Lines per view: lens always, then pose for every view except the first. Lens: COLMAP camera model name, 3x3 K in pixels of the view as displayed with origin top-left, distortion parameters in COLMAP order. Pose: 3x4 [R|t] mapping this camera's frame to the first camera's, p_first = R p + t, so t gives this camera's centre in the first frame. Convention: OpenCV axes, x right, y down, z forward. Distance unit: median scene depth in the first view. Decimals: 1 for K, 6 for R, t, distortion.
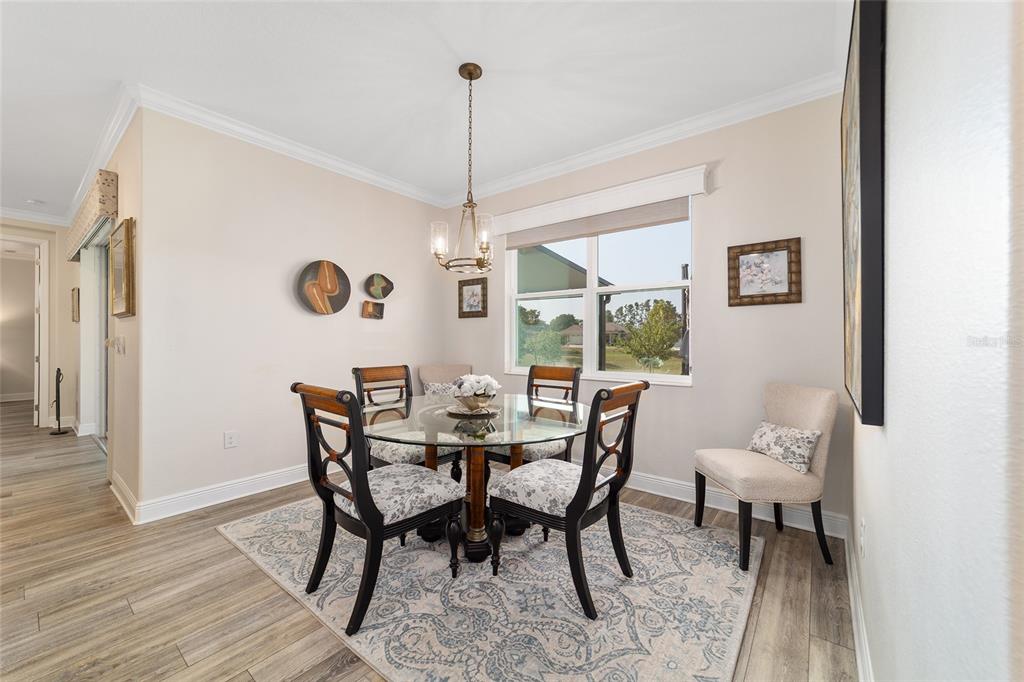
lens RADIAL K [[397.2, 0, 512.0], [0, 397.2, 341.0], [0, 0, 1]] dist [-0.008219, 0.000330]
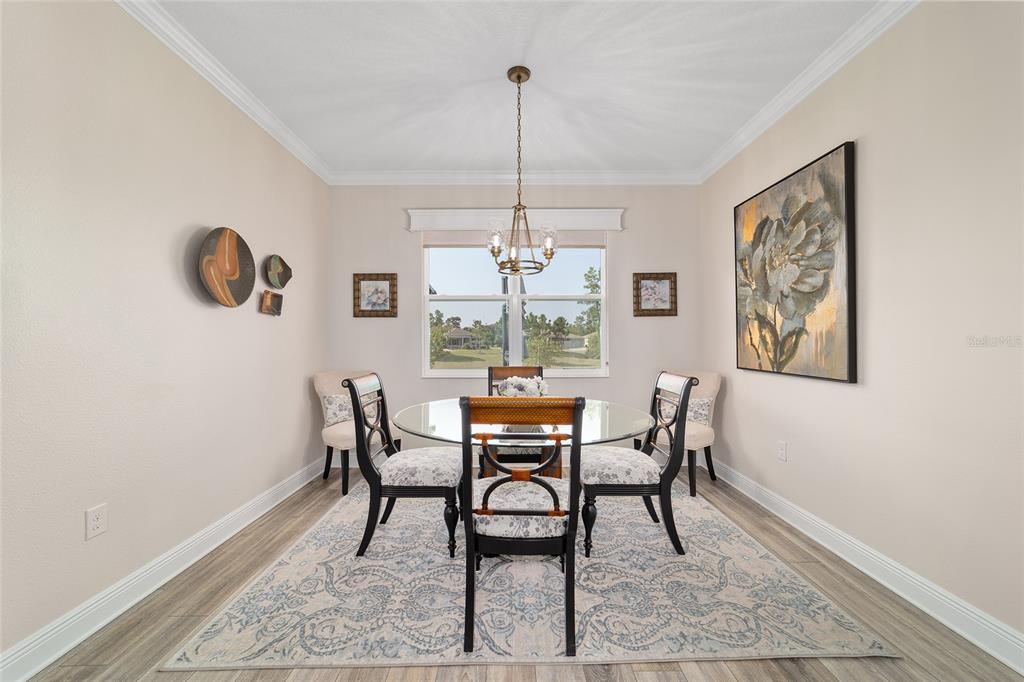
lens RADIAL K [[393.5, 0, 512.0], [0, 393.5, 341.0], [0, 0, 1]] dist [-0.016372, 0.008530]
pose [[0.781826, -0.005264, 0.623475, -0.635585], [0.007977, 0.999967, -0.001559, -0.003698], [-0.623446, 0.006192, 0.781842, 0.203945]]
